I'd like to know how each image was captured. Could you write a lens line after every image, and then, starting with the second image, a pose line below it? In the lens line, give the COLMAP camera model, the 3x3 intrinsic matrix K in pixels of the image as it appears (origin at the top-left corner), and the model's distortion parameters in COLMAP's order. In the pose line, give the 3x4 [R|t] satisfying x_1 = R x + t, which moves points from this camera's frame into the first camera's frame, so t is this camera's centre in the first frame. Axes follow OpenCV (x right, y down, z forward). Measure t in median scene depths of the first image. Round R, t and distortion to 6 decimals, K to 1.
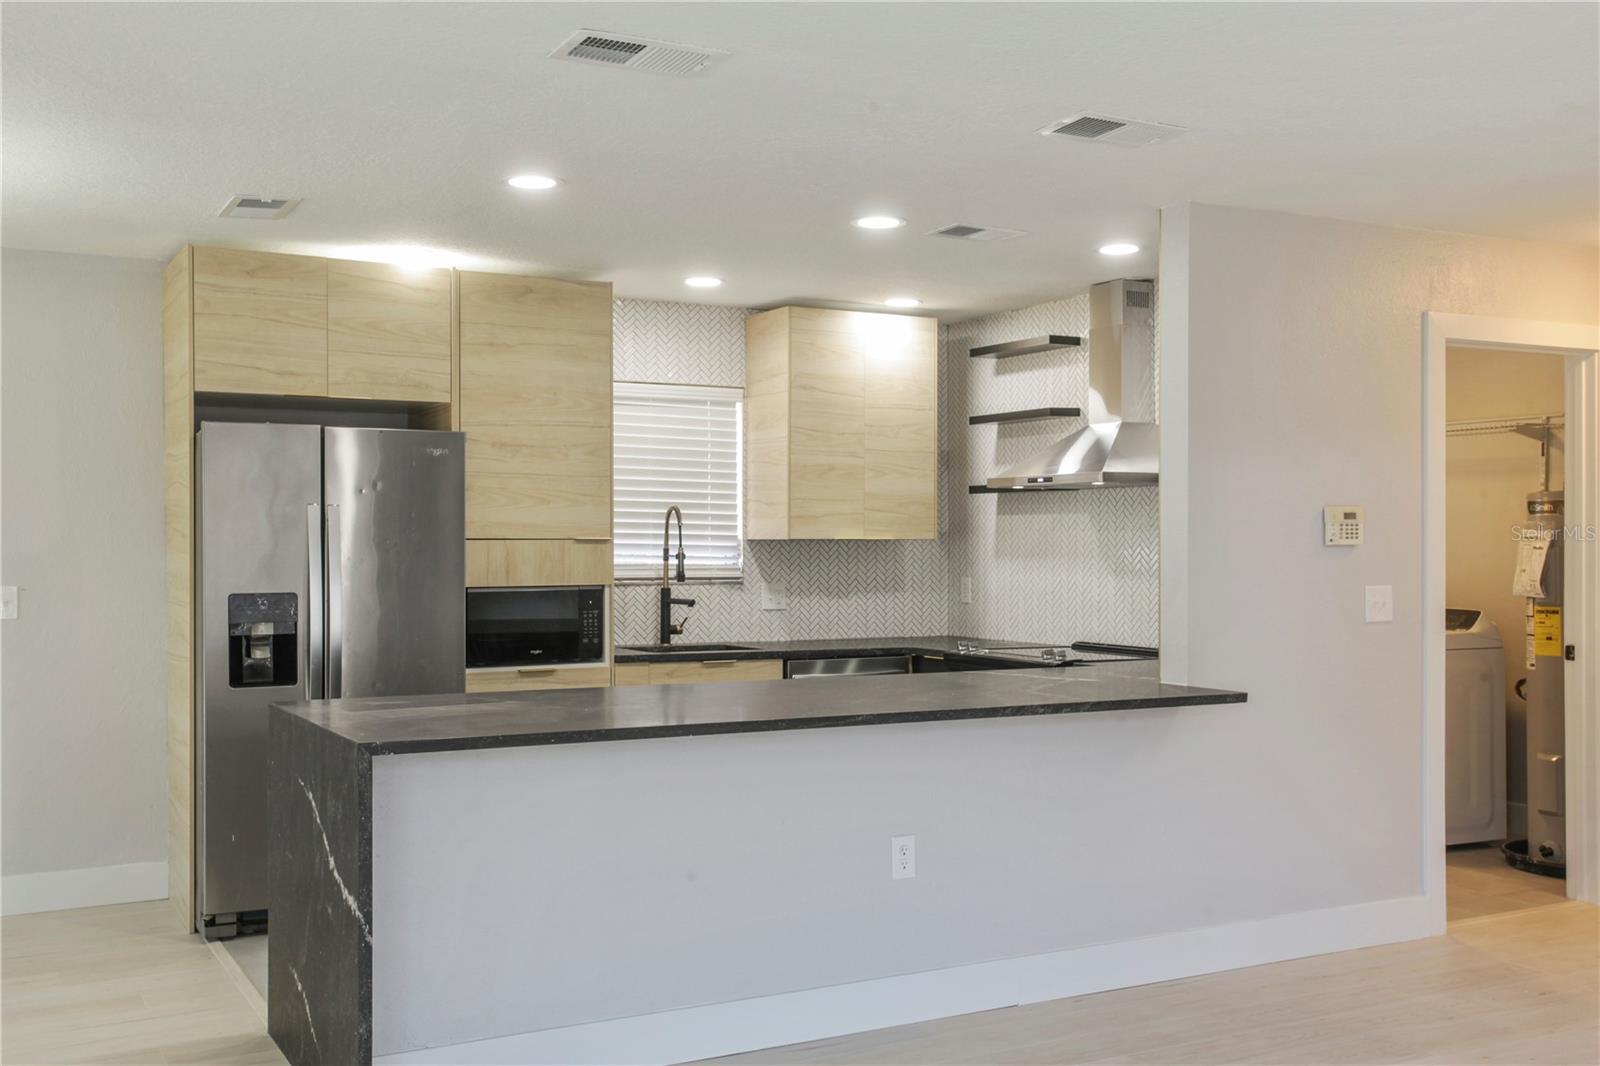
lens RADIAL K [[1663.7, 0, 804.5], [0, 1663.7, 528.0], [0, 0, 1]] dist [0.015718, 0.000000]
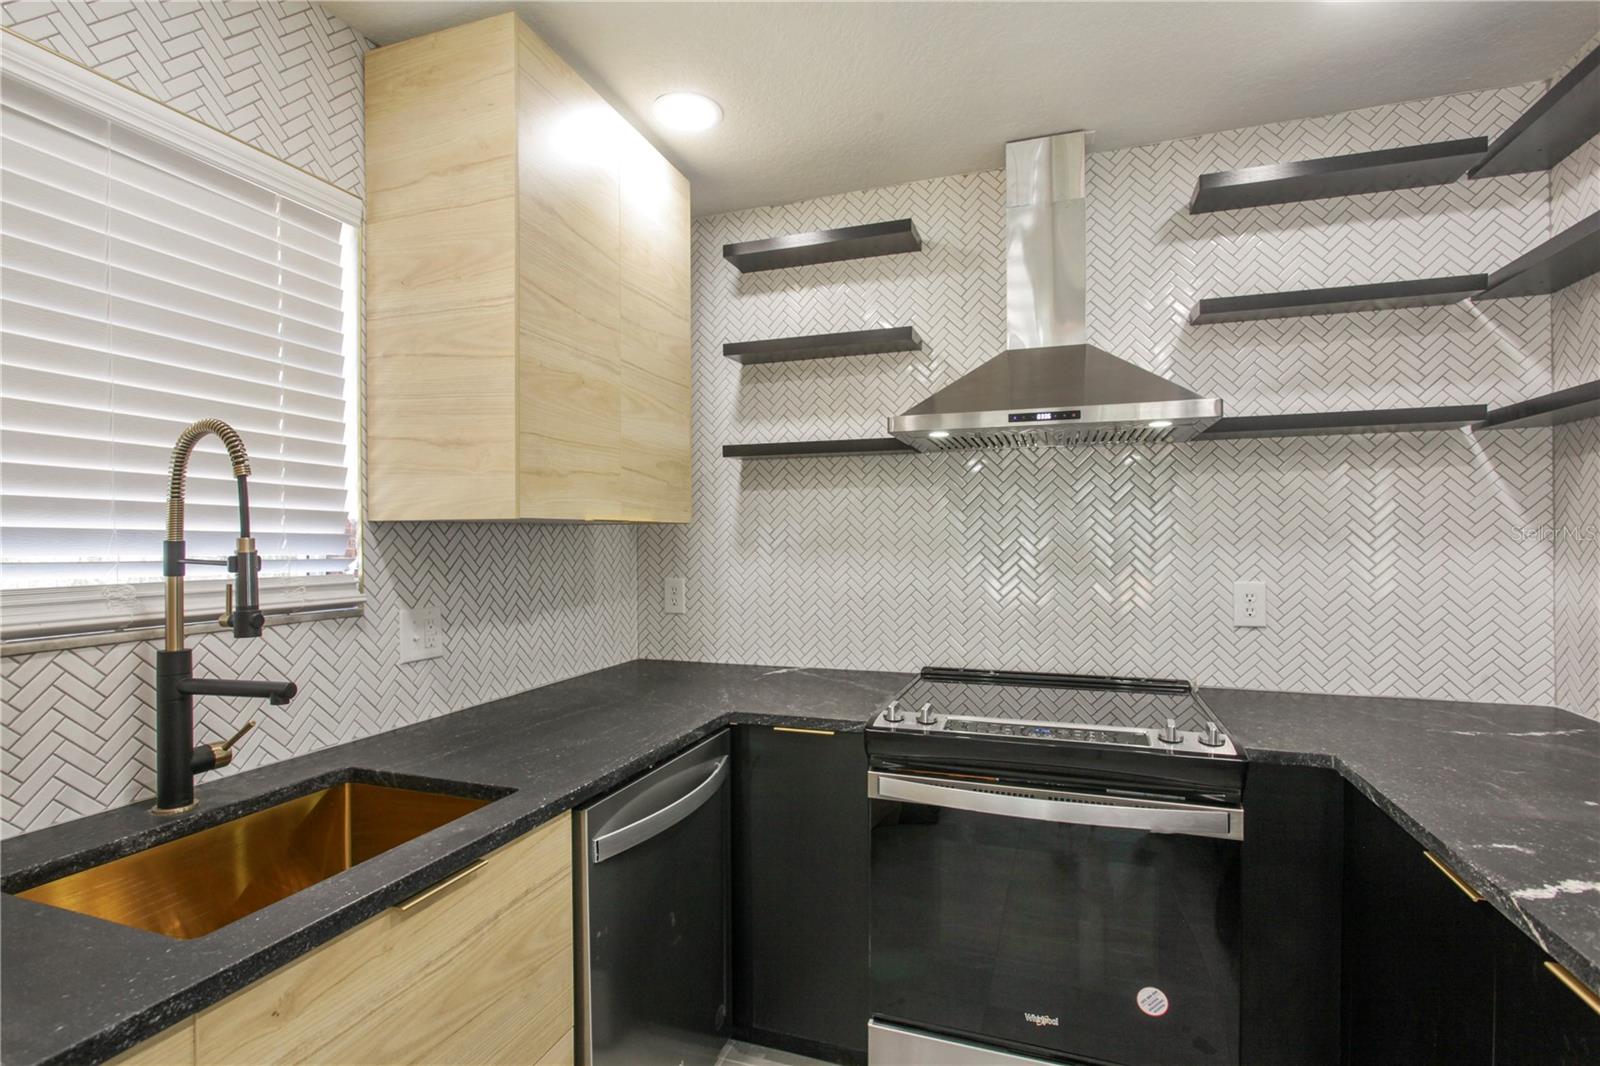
lens RADIAL K [[772.0, 0, 800.0], [0, 772.0, 536.8], [0, 0, 1]] dist [-0.003022, -0.001495]
pose [[0.746590, -0.006459, 0.665253, -0.095079], [0.001650, 0.999968, 0.007857, 0.010478], [-0.665282, -0.004768, 0.746577, 0.800878]]
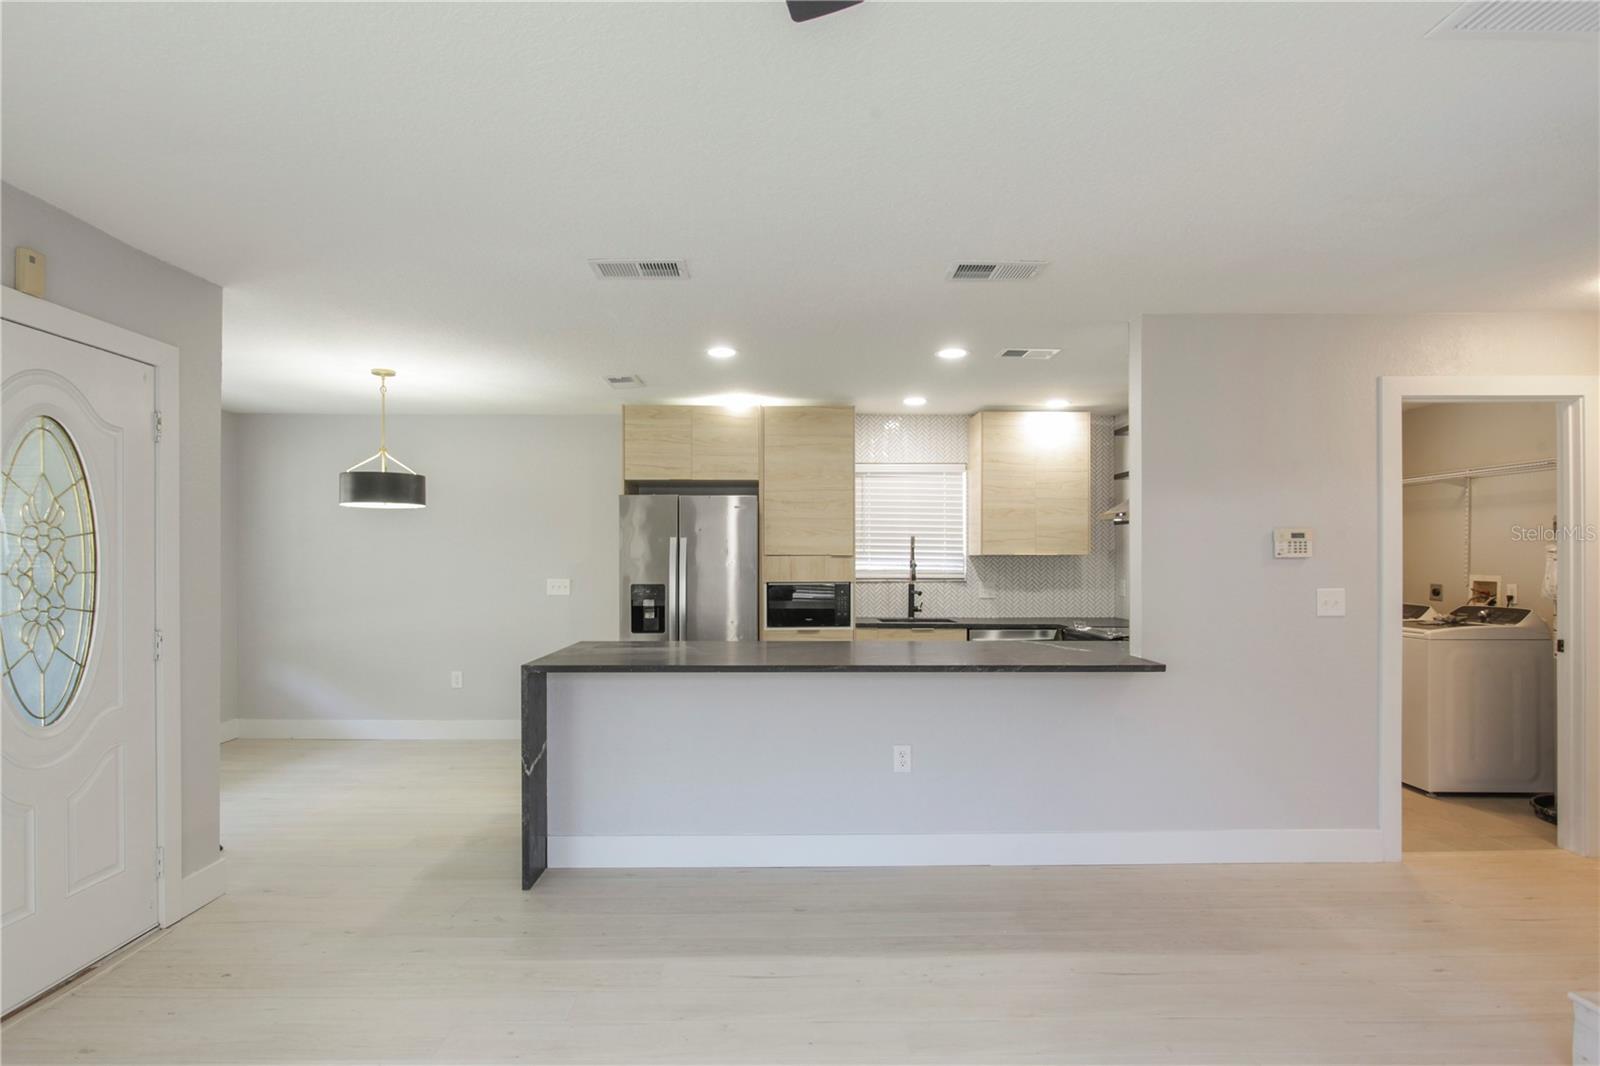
lens RADIAL K [[902.1, 0, 789.8], [0, 902.1, 547.8], [0, 0, 1]] dist [-0.008275, -0.006154]
pose [[0.874710, -0.007383, -0.484590, 0.257753], [0.005953, 0.999972, -0.004489, 0.002578], [0.484610, 0.001042, 0.874730, 0.143687]]
